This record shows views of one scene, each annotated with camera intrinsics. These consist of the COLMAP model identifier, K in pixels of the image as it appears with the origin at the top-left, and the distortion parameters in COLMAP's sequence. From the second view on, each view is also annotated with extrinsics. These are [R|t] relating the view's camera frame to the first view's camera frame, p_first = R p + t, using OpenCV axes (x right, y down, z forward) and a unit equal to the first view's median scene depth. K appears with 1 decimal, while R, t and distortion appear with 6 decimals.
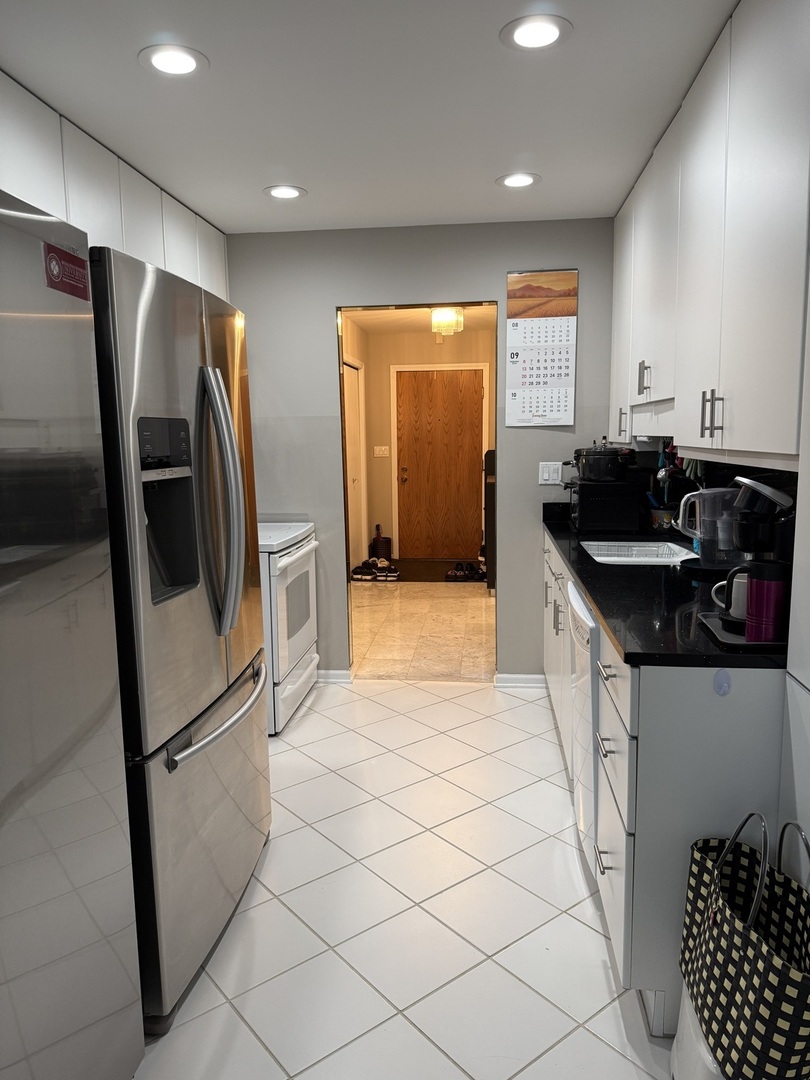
lens RADIAL K [[754.6, 0, 403.2], [0, 754.6, 542.6], [0, 0, 1]] dist [0.127186, -0.207803]
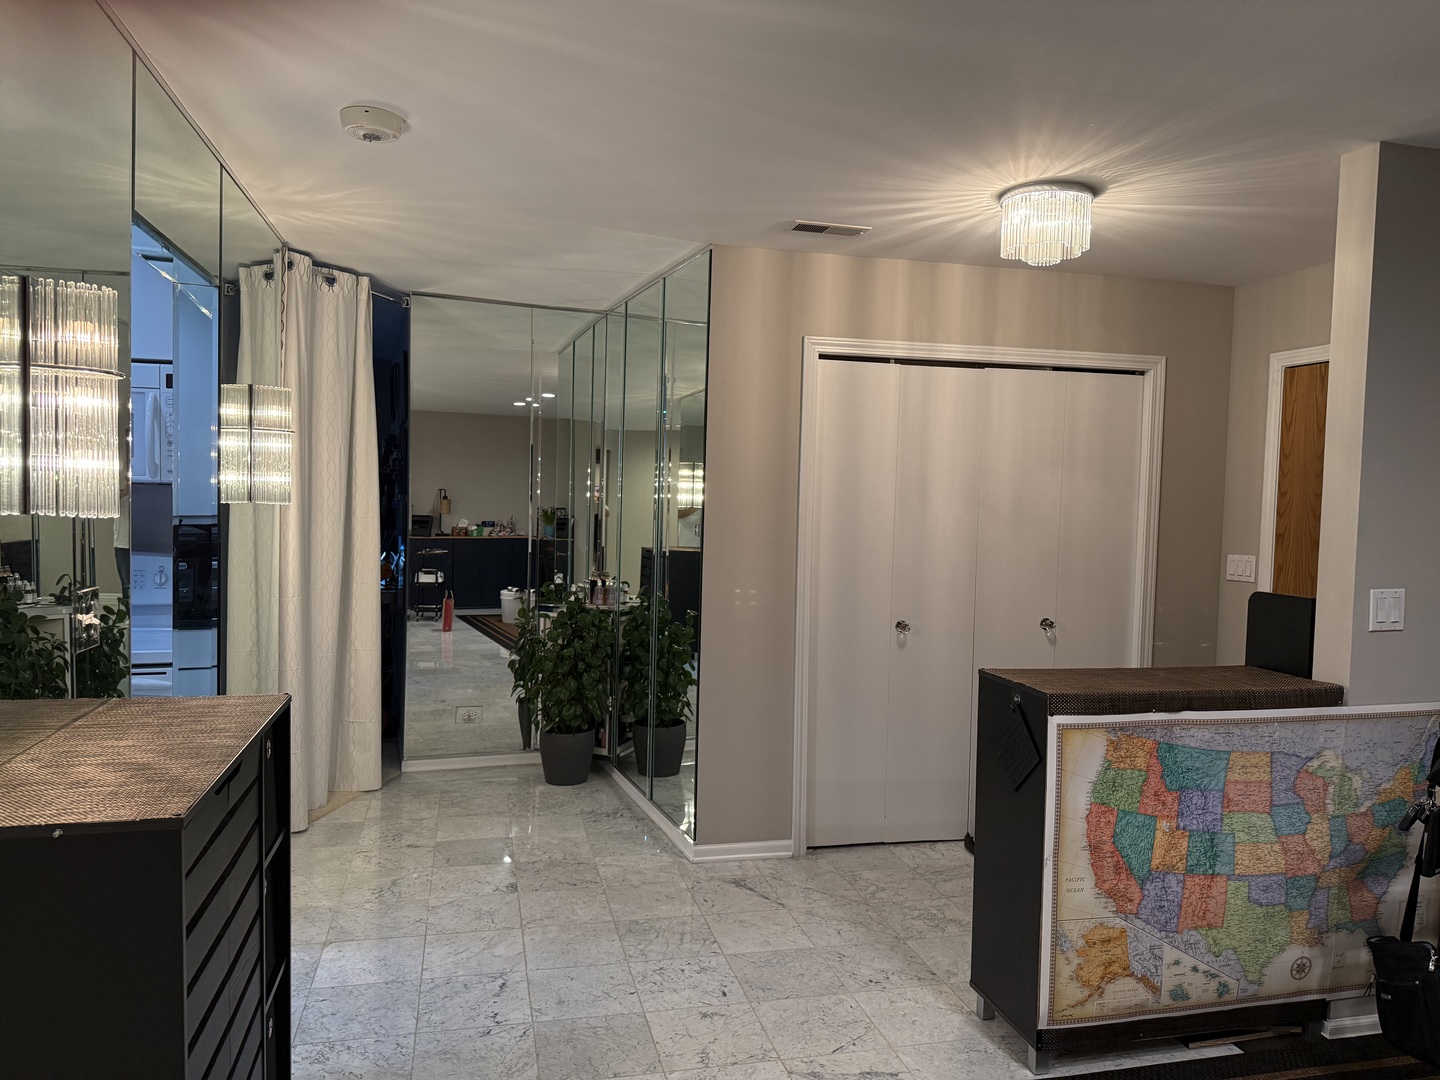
lens RADIAL K [[1026.6, 0, 720.0], [0, 1026.6, 540.0], [0, 0, 1]] dist [0.002997, 0.001862]
pose [[0.346842, 0.067476, -0.935493, 0.789137], [-0.168565, 0.985653, 0.008597, -0.192709], [0.922652, 0.154710, 0.353240, 1.146807]]
